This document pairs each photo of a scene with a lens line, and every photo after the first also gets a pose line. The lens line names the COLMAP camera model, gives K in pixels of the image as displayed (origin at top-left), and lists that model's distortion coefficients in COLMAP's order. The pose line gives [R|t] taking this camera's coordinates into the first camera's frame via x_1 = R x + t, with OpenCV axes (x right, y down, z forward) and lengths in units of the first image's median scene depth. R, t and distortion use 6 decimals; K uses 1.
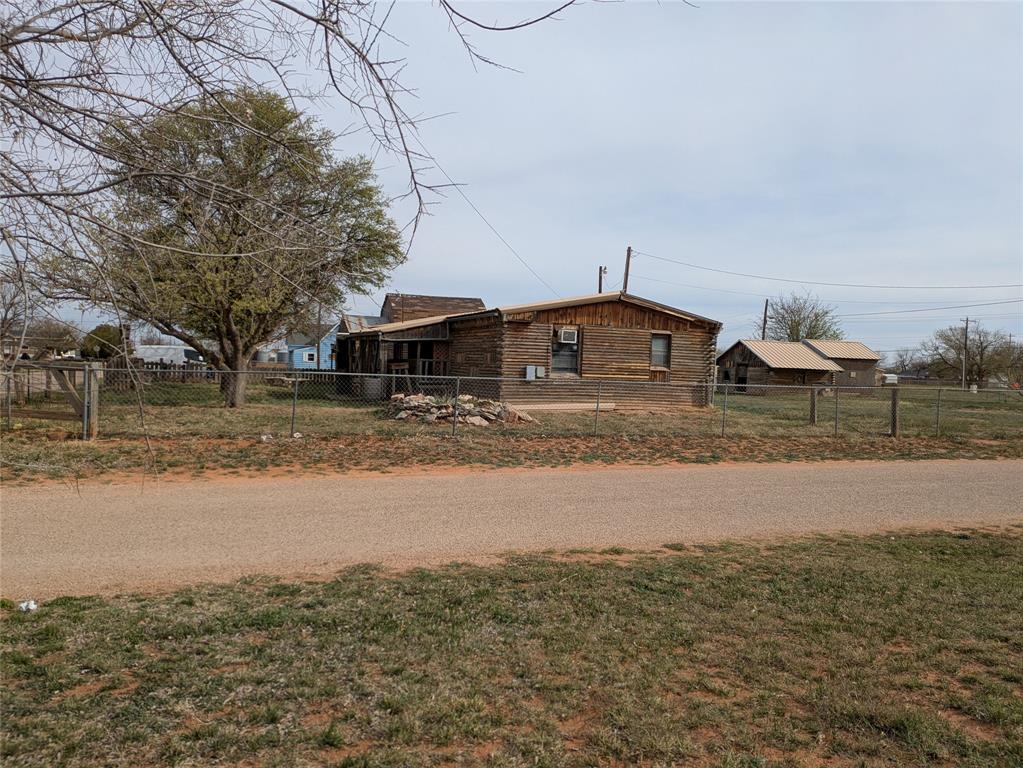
lens RADIAL K [[768.7, 0, 511.5], [0, 768.7, 384.0], [0, 0, 1]] dist [0.038268, -0.004911]
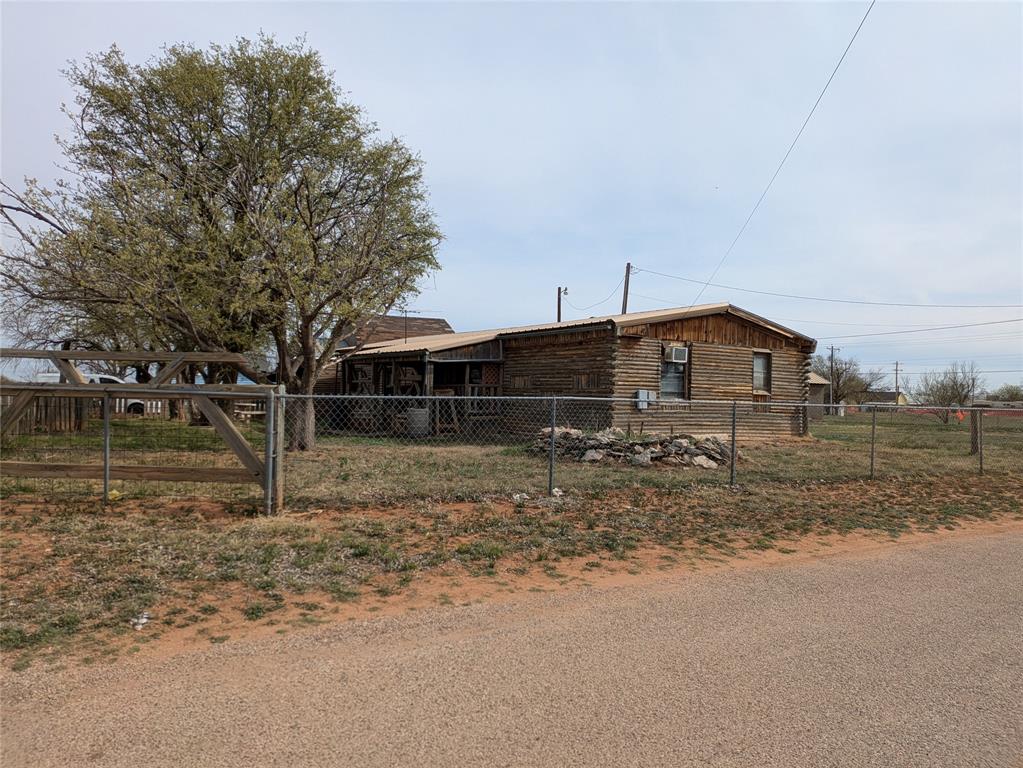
lens RADIAL K [[768.7, 0, 511.5], [0, 768.7, 384.0], [0, 0, 1]] dist [0.038268, -0.004911]
pose [[0.986004, -0.007644, 0.166548, -0.241437], [0.013860, 0.999249, -0.036191, -0.002058], [-0.166147, 0.037993, 0.985369, 0.201320]]
